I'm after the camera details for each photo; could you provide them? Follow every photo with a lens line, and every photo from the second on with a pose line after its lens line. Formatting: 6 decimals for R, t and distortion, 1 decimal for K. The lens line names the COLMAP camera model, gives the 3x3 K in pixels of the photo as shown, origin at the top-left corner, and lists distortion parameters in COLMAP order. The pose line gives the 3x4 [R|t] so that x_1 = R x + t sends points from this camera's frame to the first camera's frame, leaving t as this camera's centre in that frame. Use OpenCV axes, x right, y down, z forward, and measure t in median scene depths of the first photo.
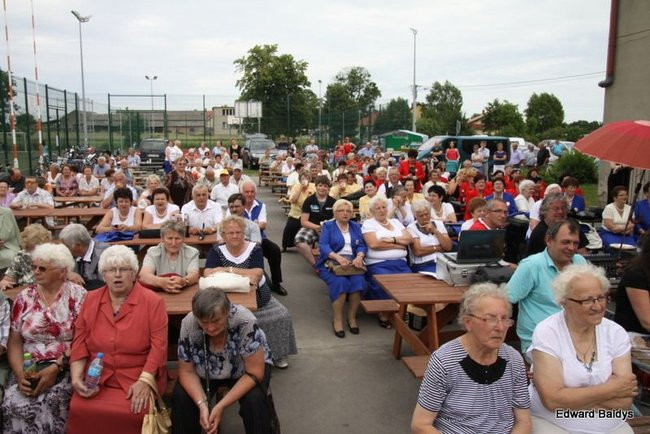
lens RADIAL K [[557.0, 0, 325.5], [0, 557.0, 217.2], [0, 0, 1]] dist [-0.093832, 0.057213]
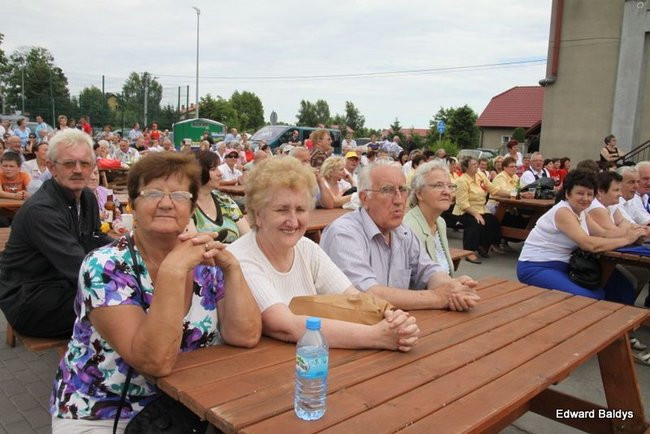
lens RADIAL K [[557.0, 0, 326.8], [0, 557.0, 218.5], [0, 0, 1]] dist [-0.093832, 0.057213]
pose [[0.827509, -0.045422, 0.559612, -0.198484], [0.041227, 0.998947, 0.020117, -0.004381], [-0.559936, 0.006424, 0.828511, 0.137268]]
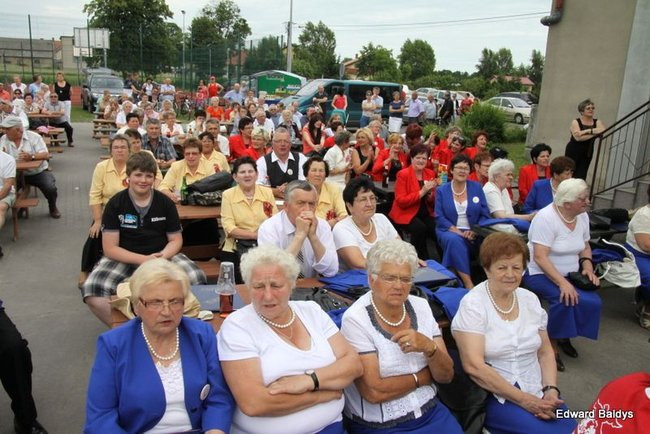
lens RADIAL K [[557.0, 0, 324.2], [0, 557.0, 216.7], [0, 0, 1]] dist [-0.093832, 0.057213]
pose [[0.973263, -0.010828, 0.229439, 0.009539], [-0.012587, 0.994873, 0.100341, -0.017436], [-0.229349, -0.100546, 0.968137, 0.123508]]
